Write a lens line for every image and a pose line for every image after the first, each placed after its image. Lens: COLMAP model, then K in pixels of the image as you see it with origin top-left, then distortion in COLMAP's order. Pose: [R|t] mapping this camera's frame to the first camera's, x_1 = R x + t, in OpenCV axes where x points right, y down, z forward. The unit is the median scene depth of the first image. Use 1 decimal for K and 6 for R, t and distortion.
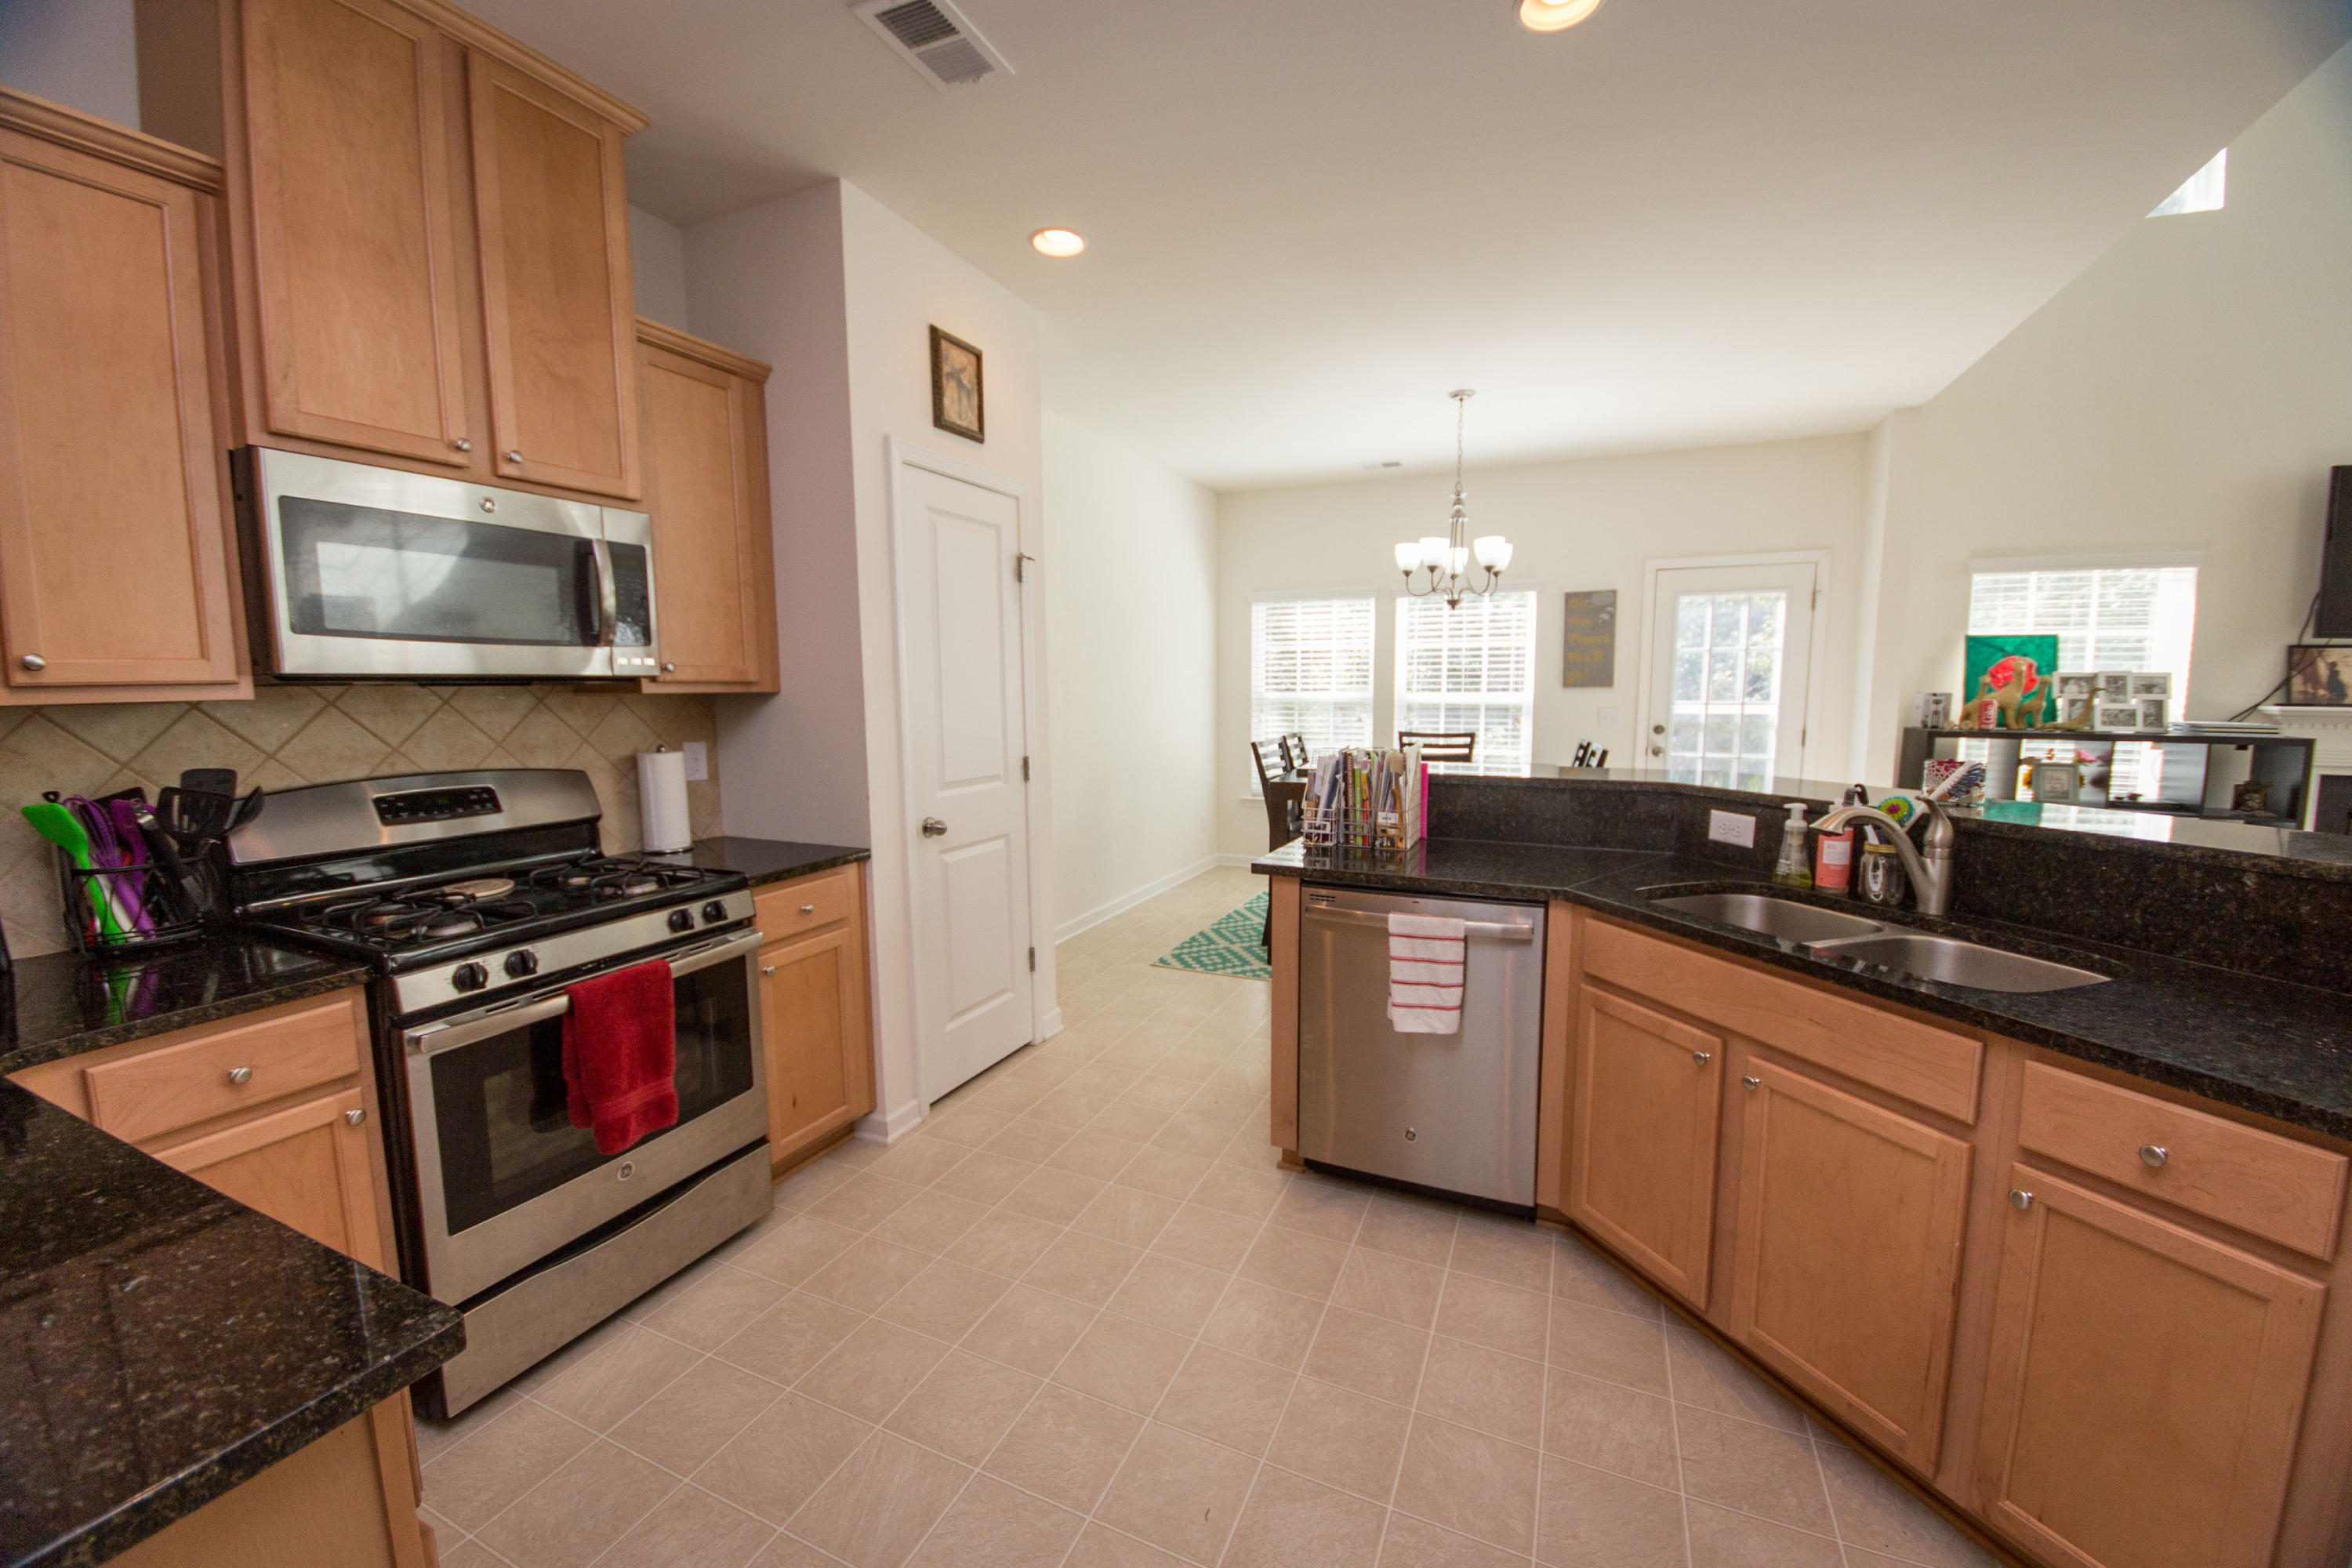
lens RADIAL K [[907.0, 0, 1169.1], [0, 907.0, 784.0], [0, 0, 1]] dist [0.017574, -0.016346]
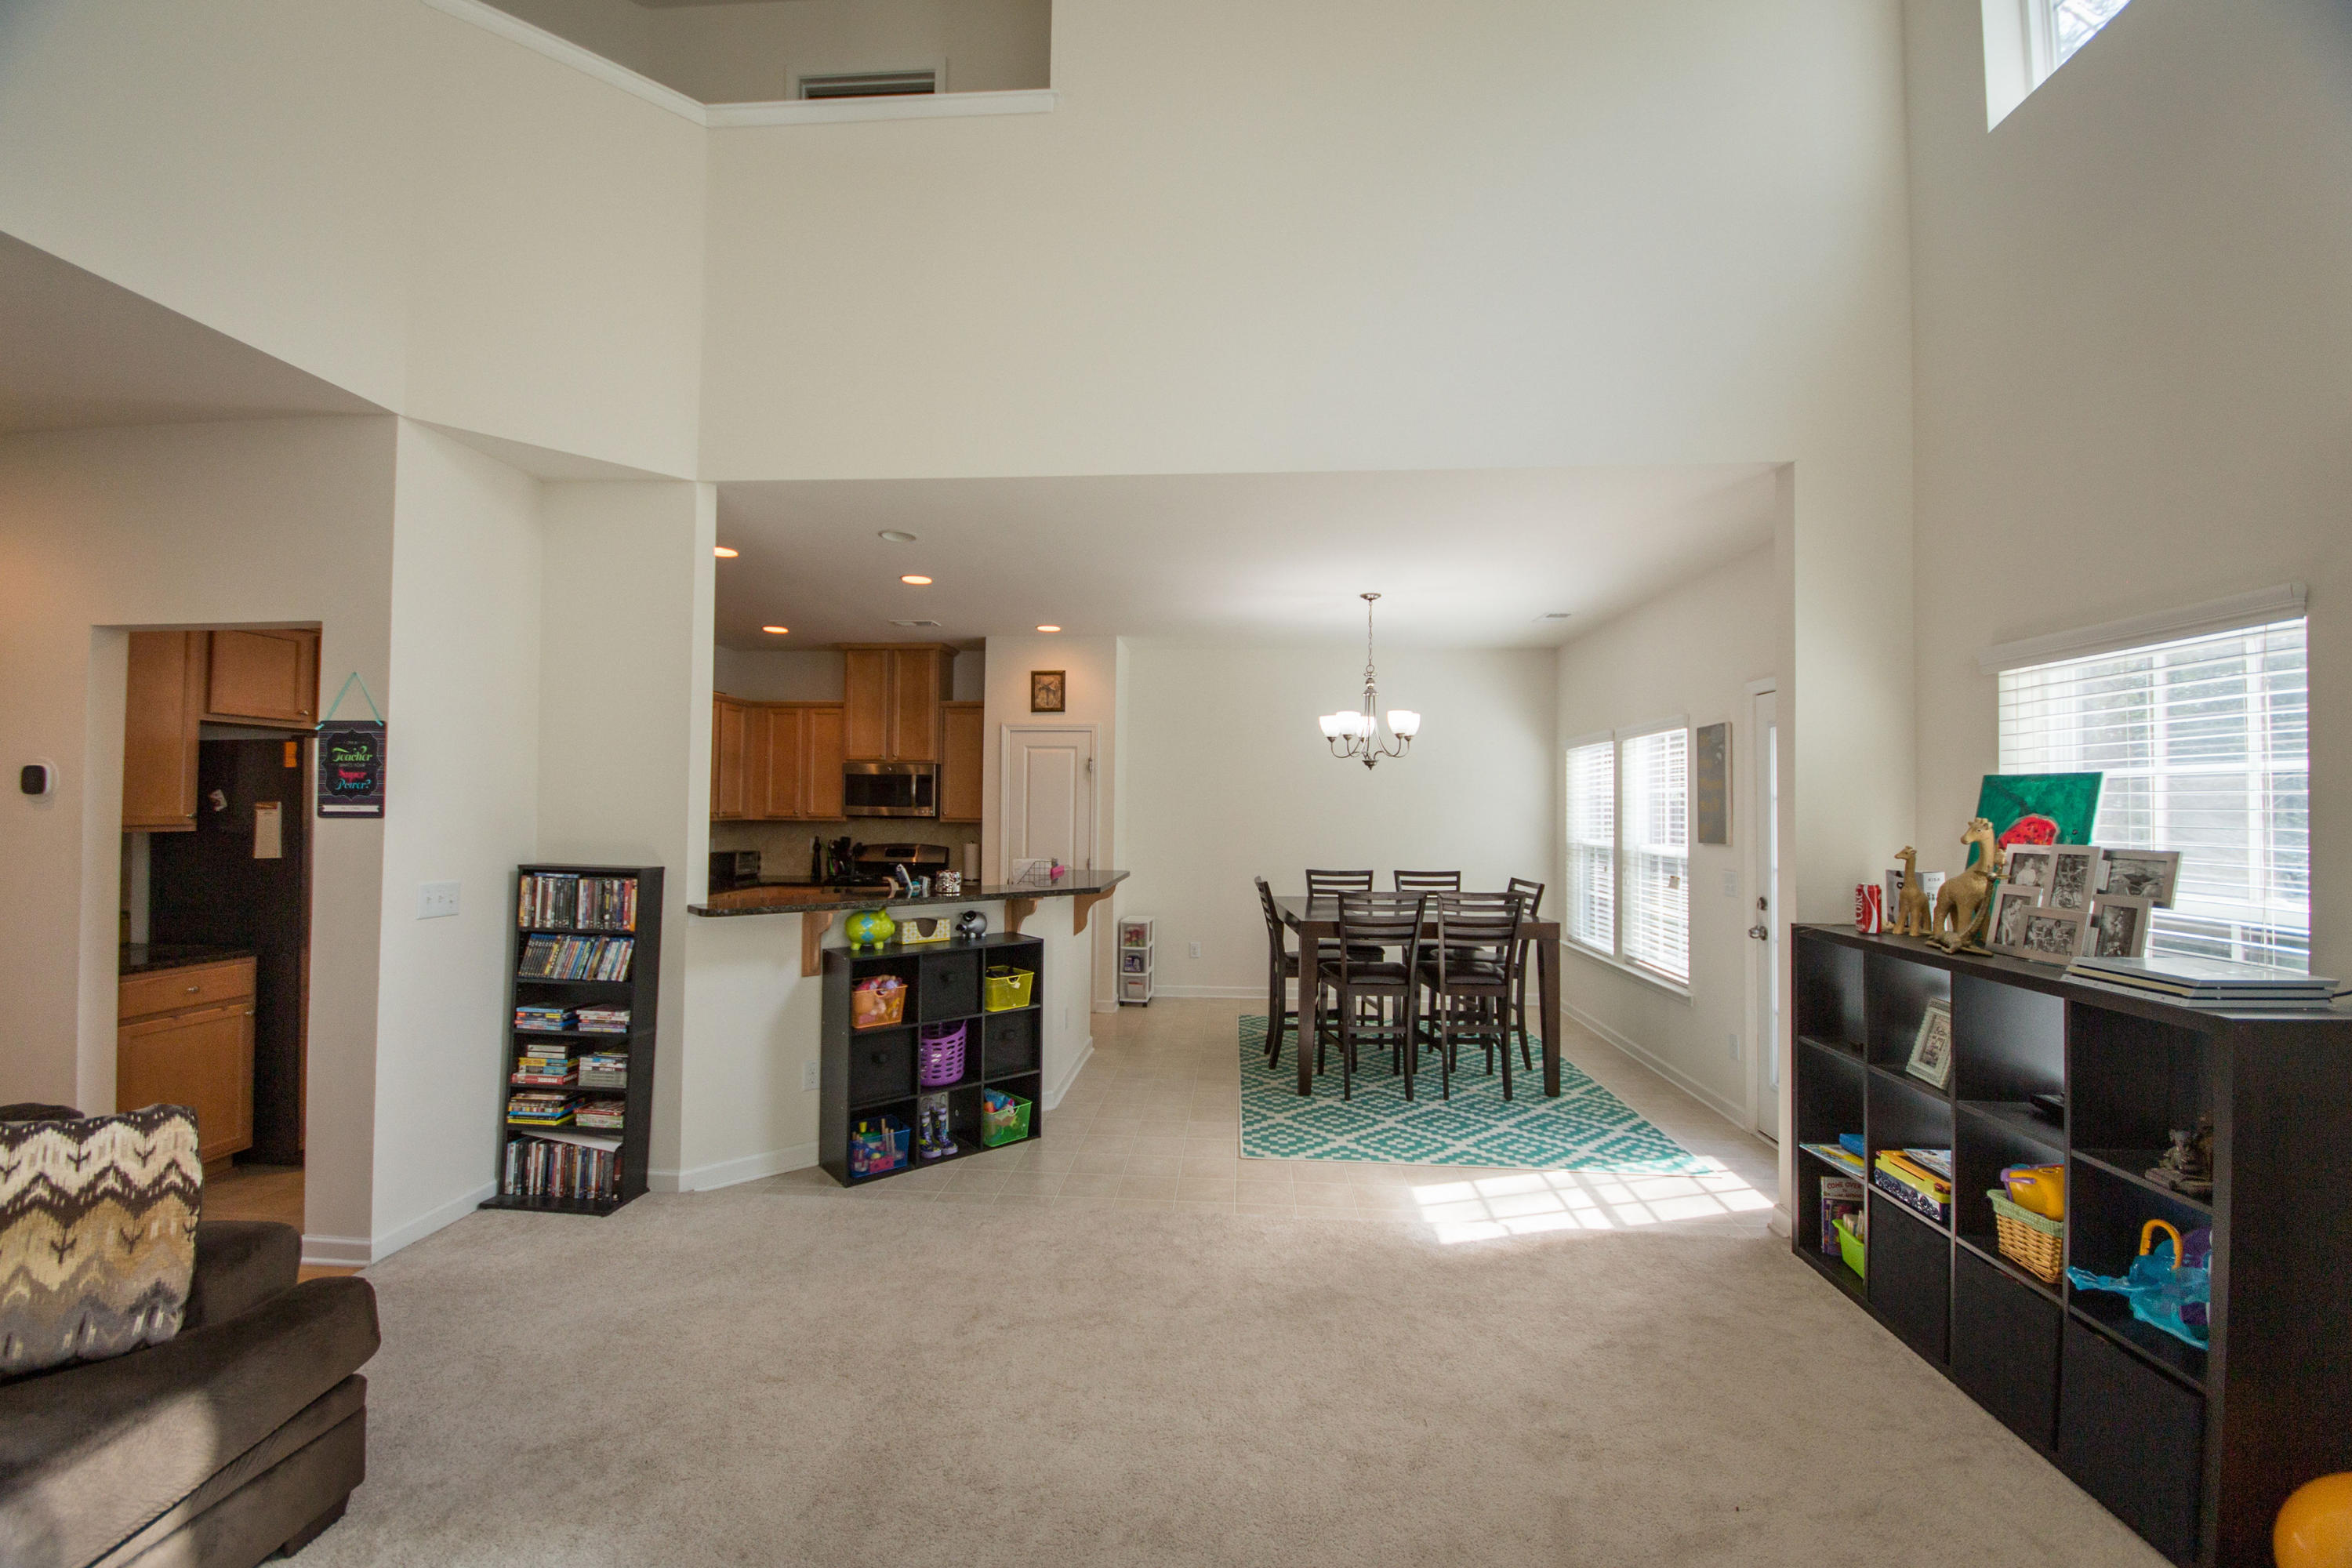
lens RADIAL K [[941.8, 0, 1172.7], [0, 941.8, 784.2], [0, 0, 1]] dist [0.016938, -0.015836]
pose [[0.346129, -0.014731, -0.938071, 2.178846], [-0.116163, 0.991510, -0.058432, -0.109220], [0.930968, 0.129194, 0.341479, 0.537746]]
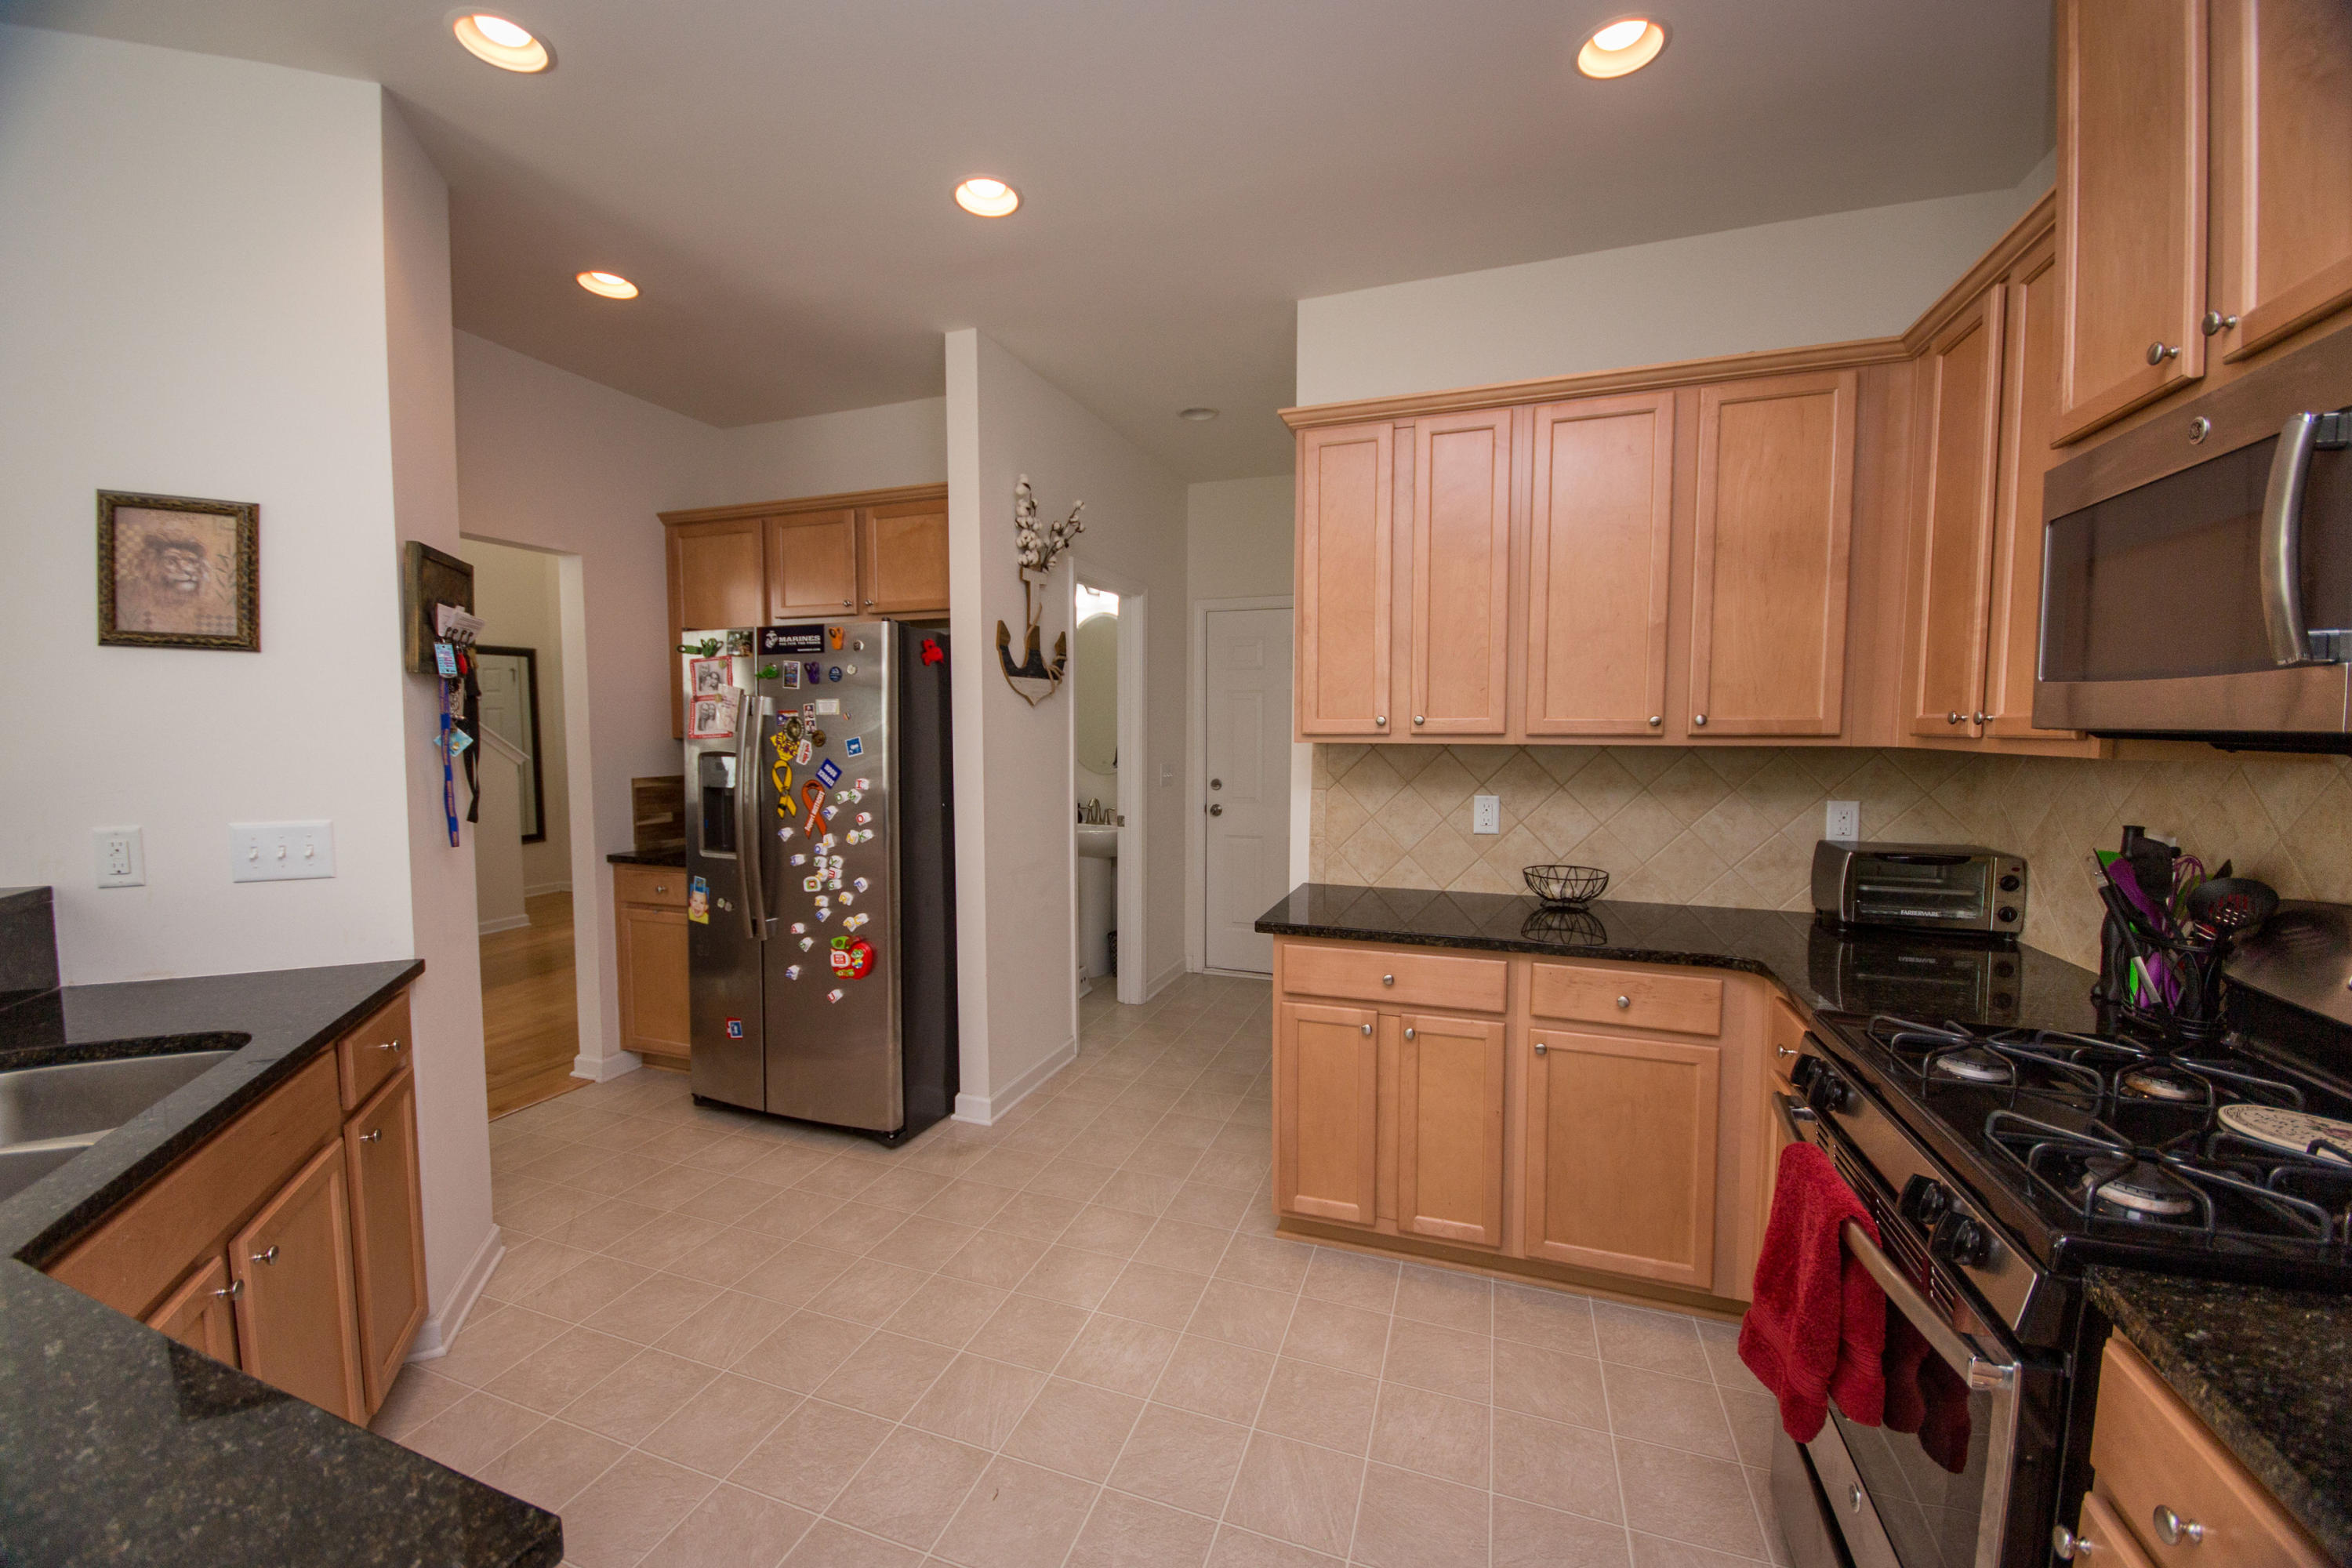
lens RADIAL K [[907.0, 0, 1169.1], [0, 907.0, 784.0], [0, 0, 1]] dist [0.017574, -0.016346]
pose [[-0.995262, 0.010602, -0.096648, -0.033546], [-0.006650, 0.984287, 0.176452, -0.127438], [0.097000, 0.176258, -0.979553, 1.044493]]
